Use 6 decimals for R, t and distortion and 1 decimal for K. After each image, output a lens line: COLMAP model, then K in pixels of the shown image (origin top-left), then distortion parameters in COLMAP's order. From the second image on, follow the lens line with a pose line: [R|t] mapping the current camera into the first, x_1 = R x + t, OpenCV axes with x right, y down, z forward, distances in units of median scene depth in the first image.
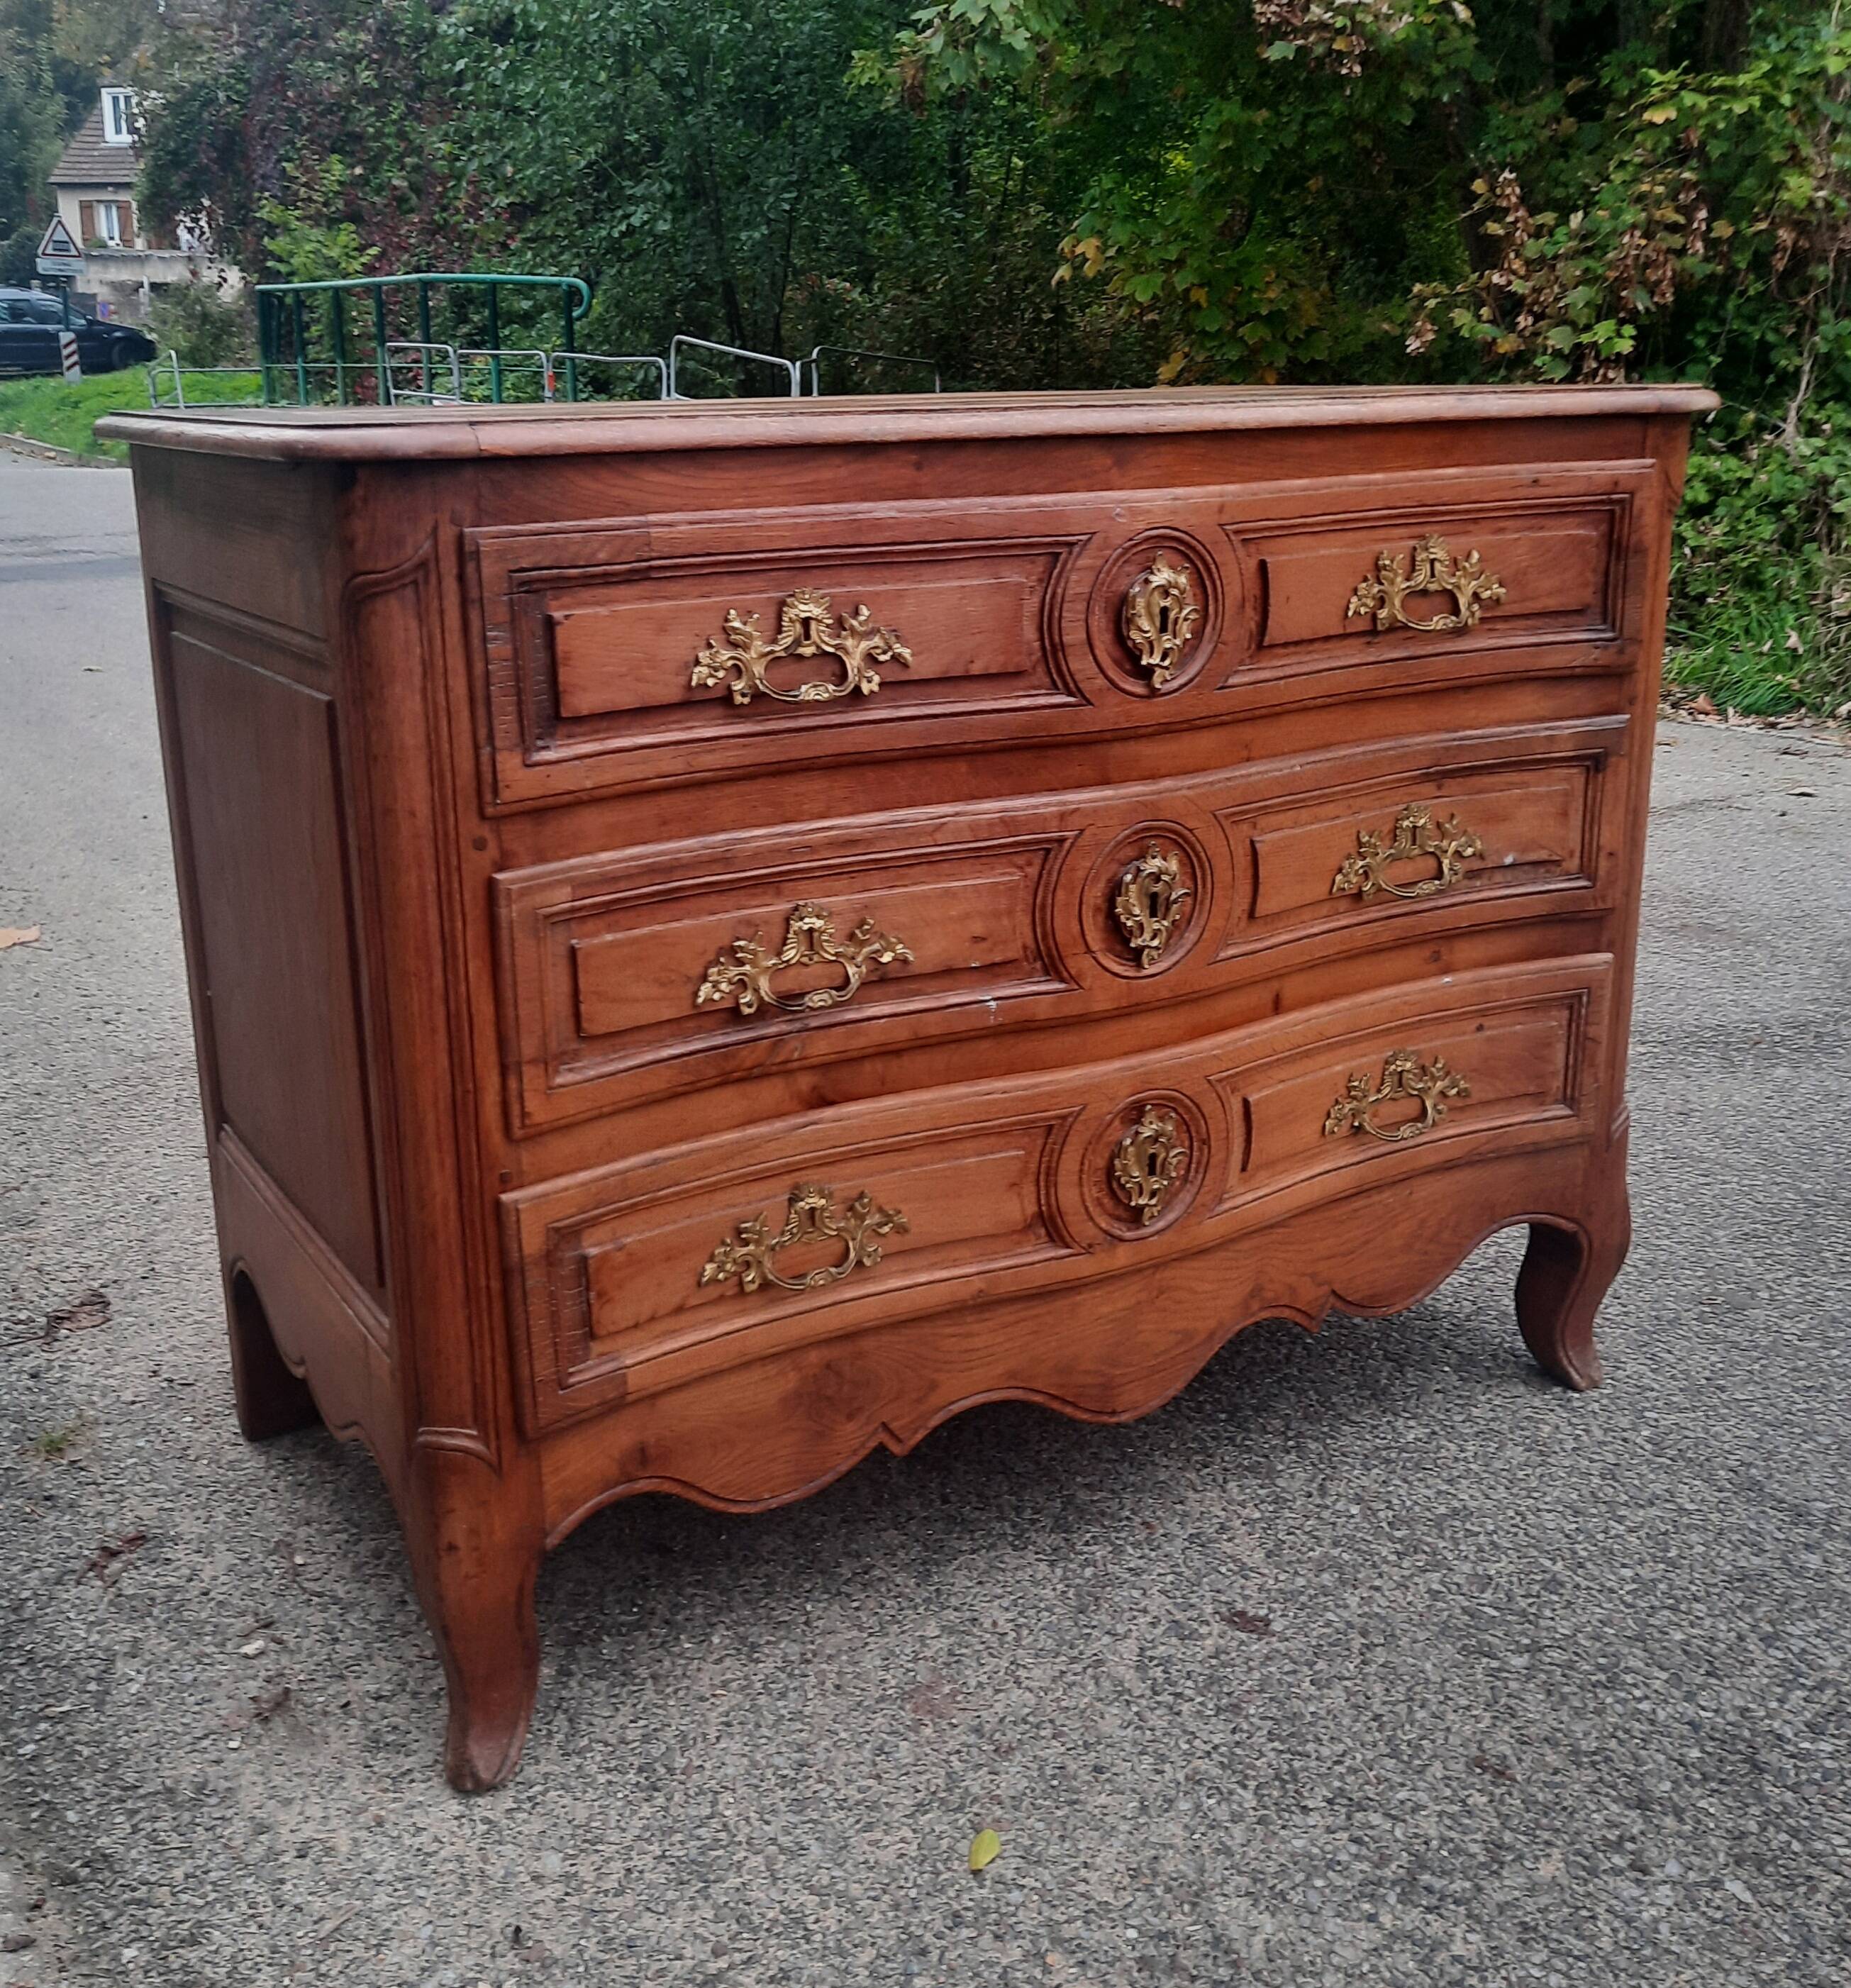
lens RADIAL K [[1968.5, 0, 936.2], [0, 1968.5, 1001.9], [0, 0, 1]] dist [0.028077, 0.000000]
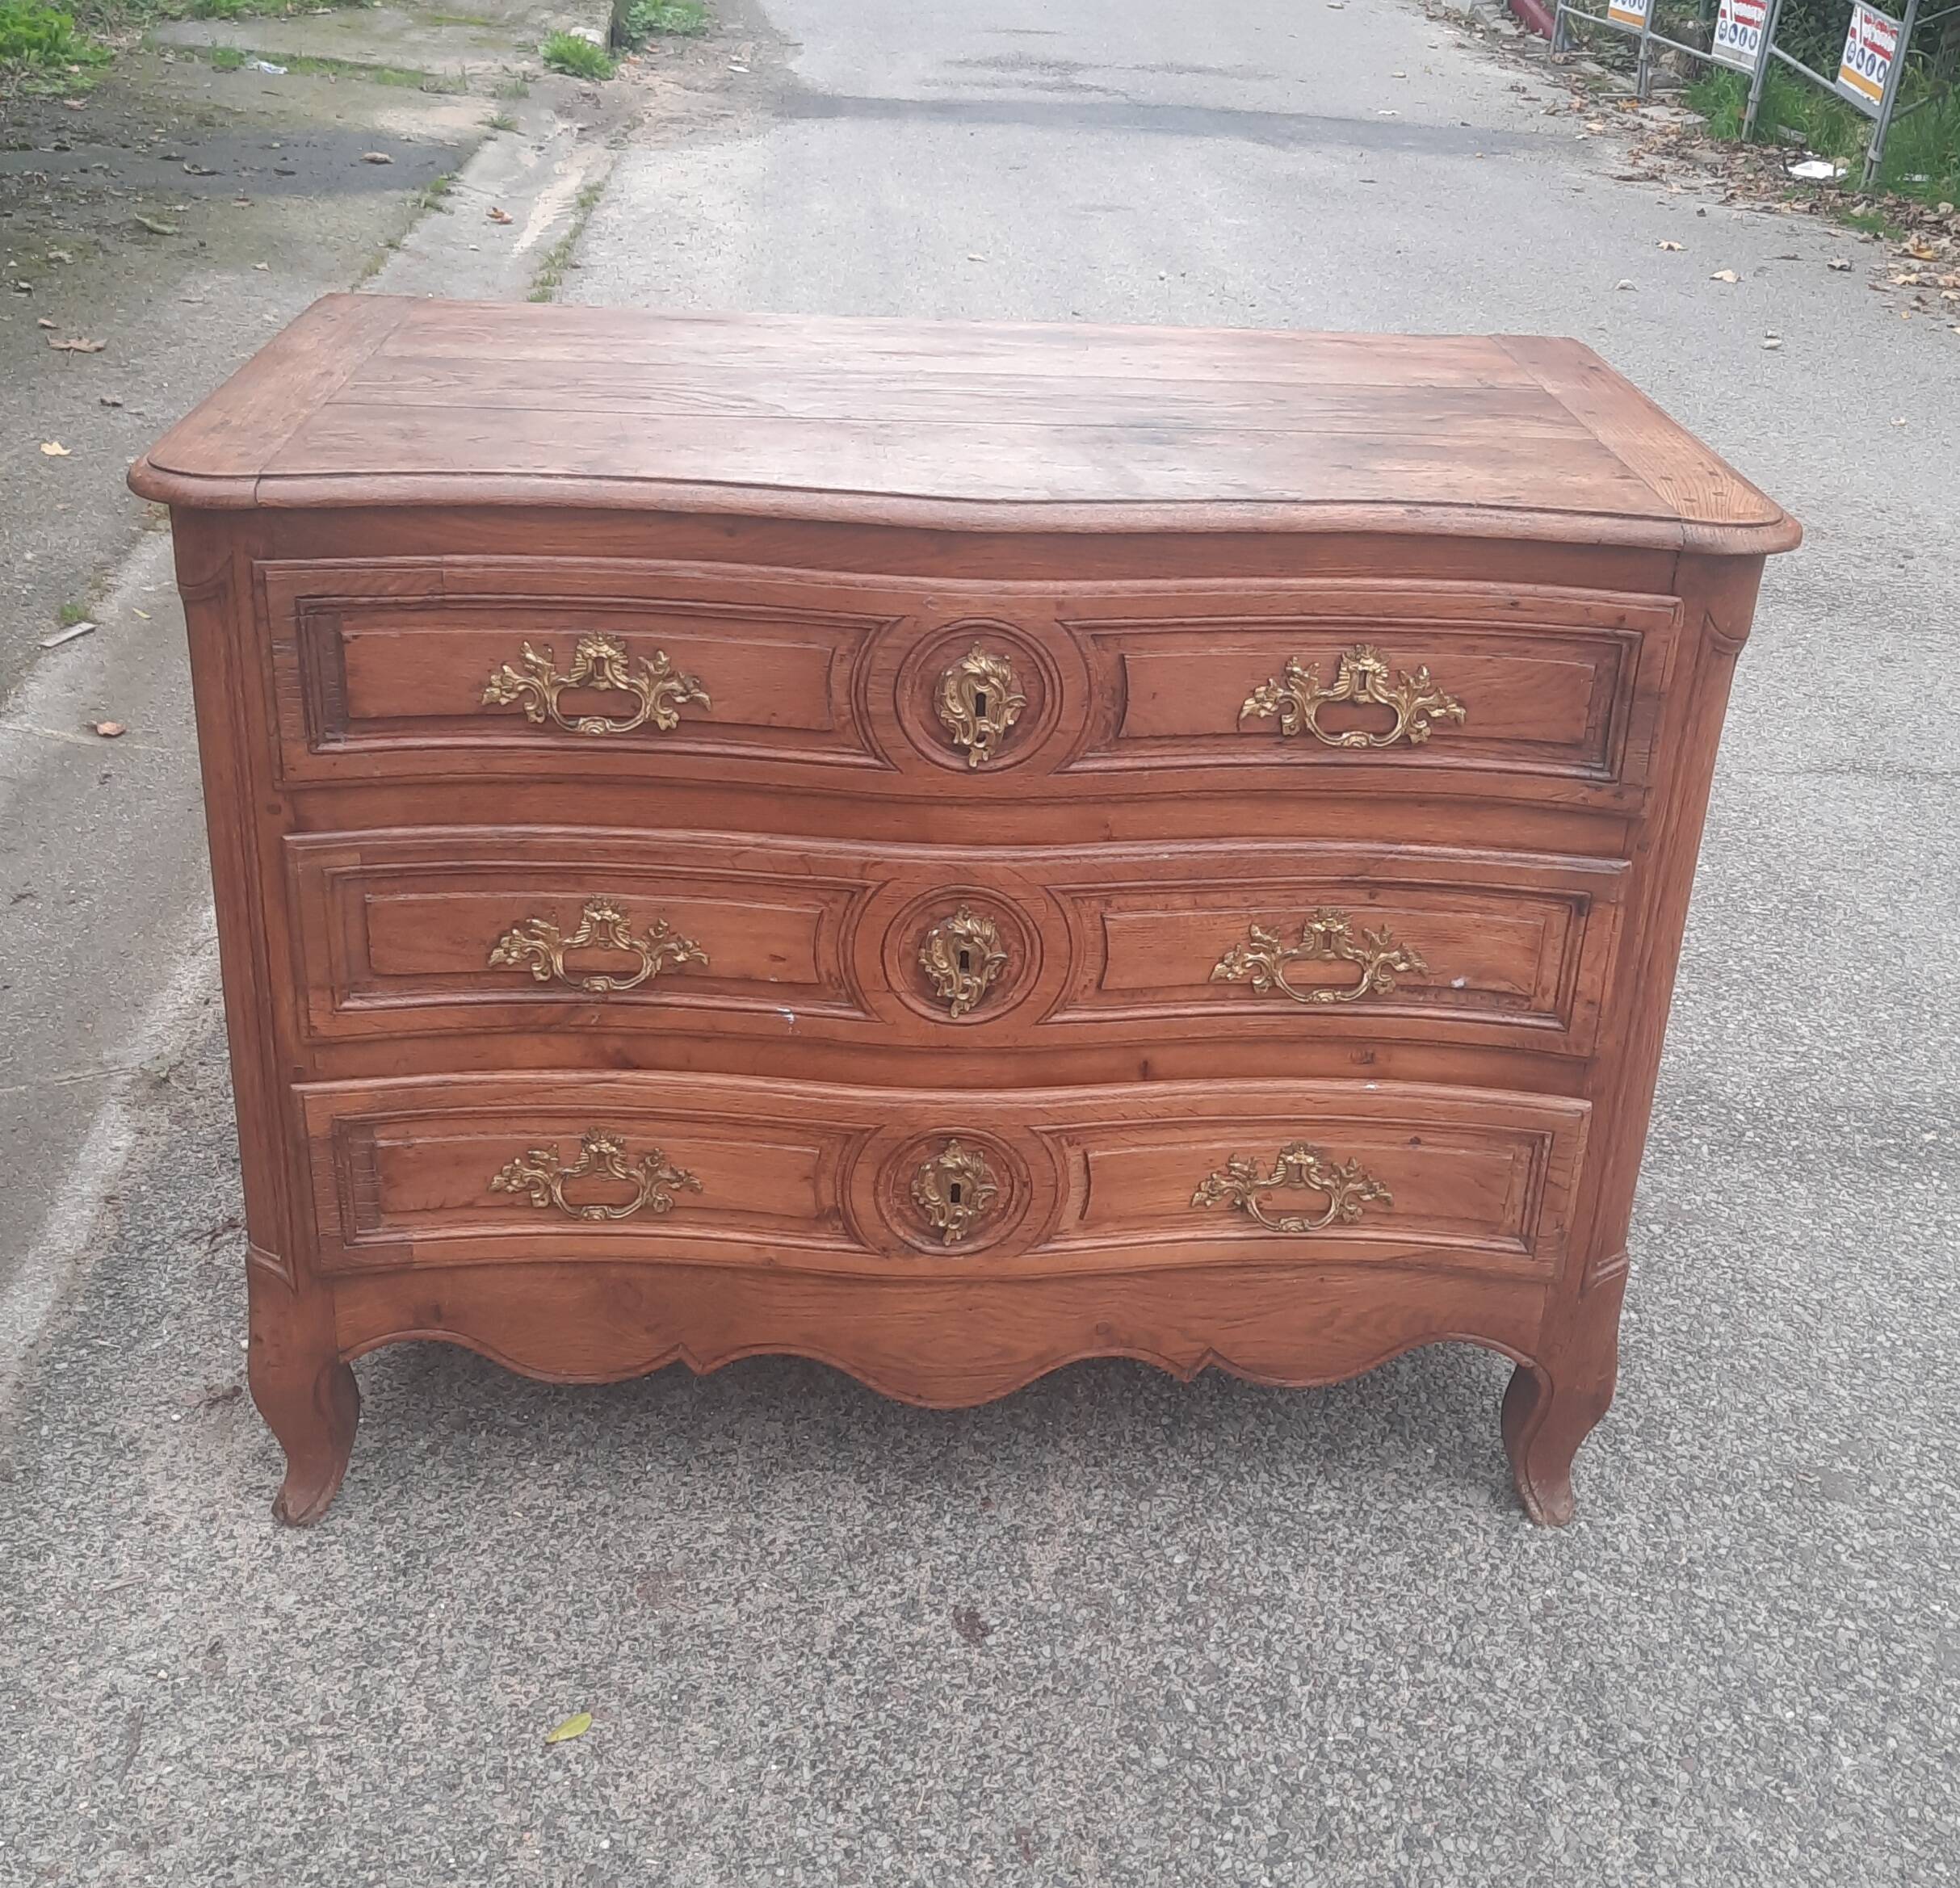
lens RADIAL K [[2252.5, 0, 1049.4], [0, 2252.5, 930.9], [0, 0, 1]] dist [0.043711, 0.000000]
pose [[0.887570, 0.255608, -0.383254, 0.604693], [-0.198950, 0.963046, 0.181553, -0.290953], [0.415497, -0.084893, 0.905624, -0.045118]]
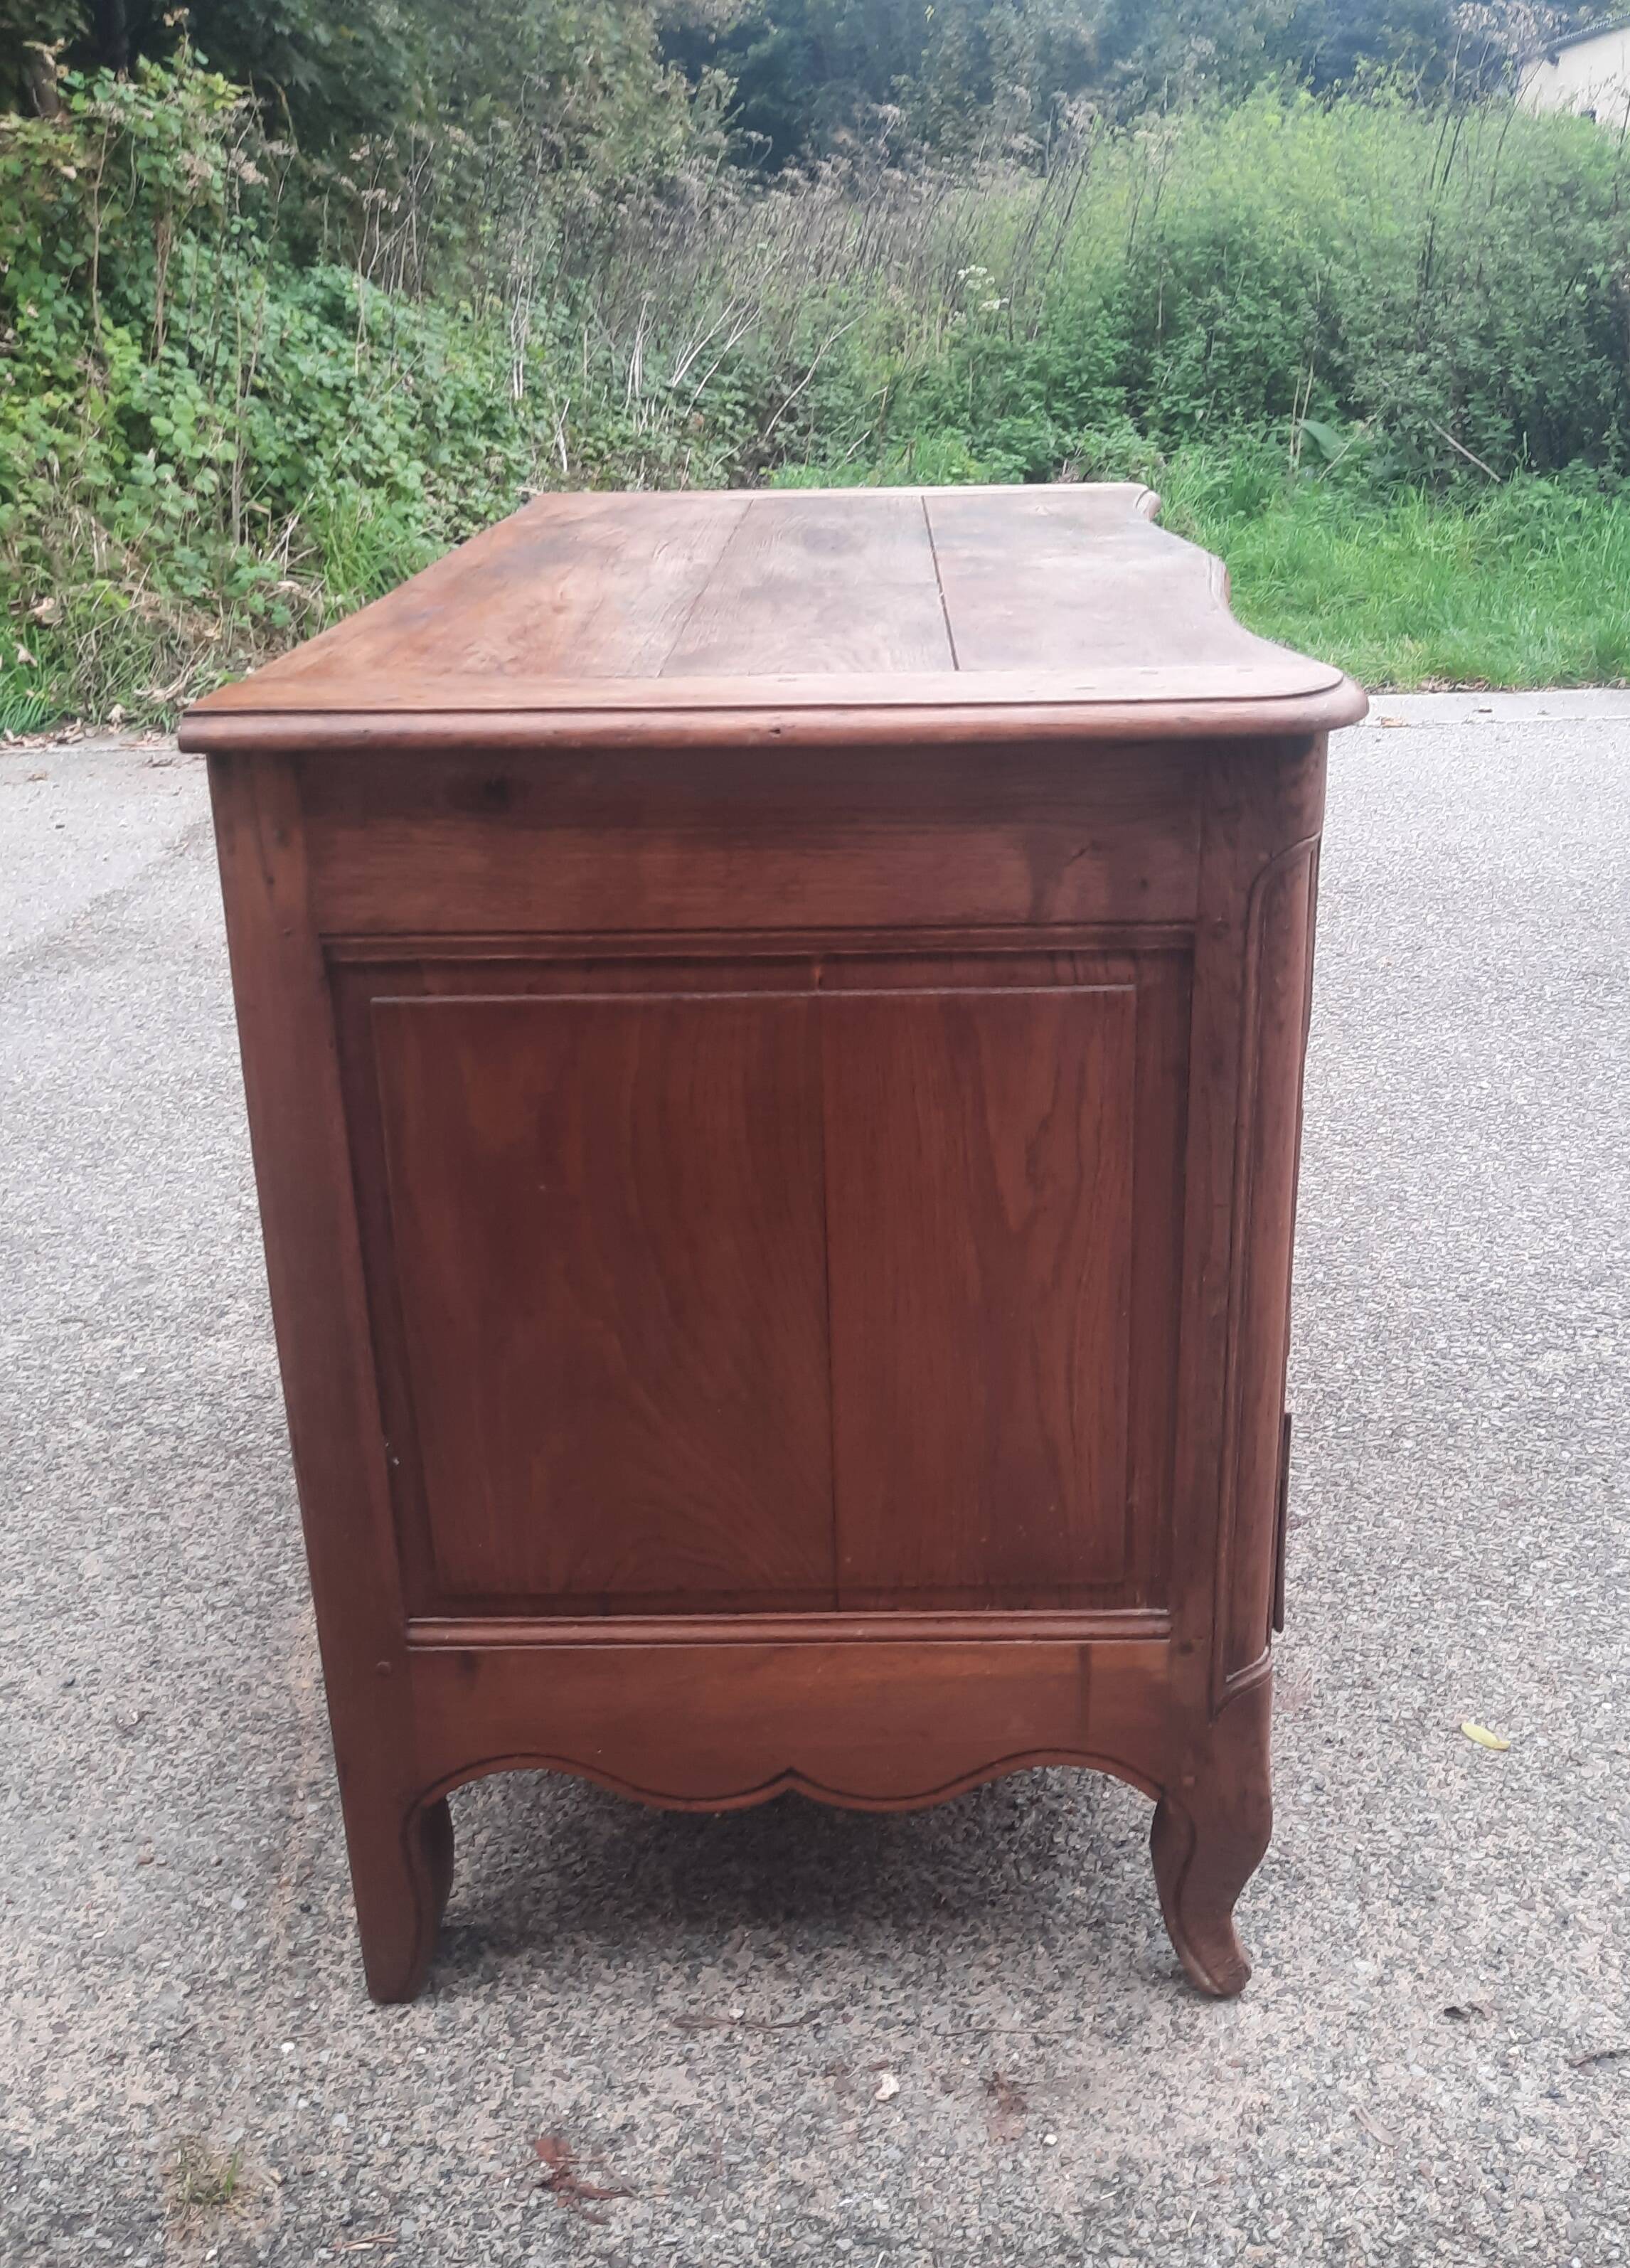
lens RADIAL K [[2077.6, 0, 828.5], [0, 2077.6, 1057.2], [0, 0, 1]] dist [0.029890, 0.000000]
pose [[0.540617, -0.289518, 0.789882, -1.003755], [0.265694, 0.949620, 0.166220, -0.270172], [-0.798211, 0.120005, 0.590303, 0.461291]]
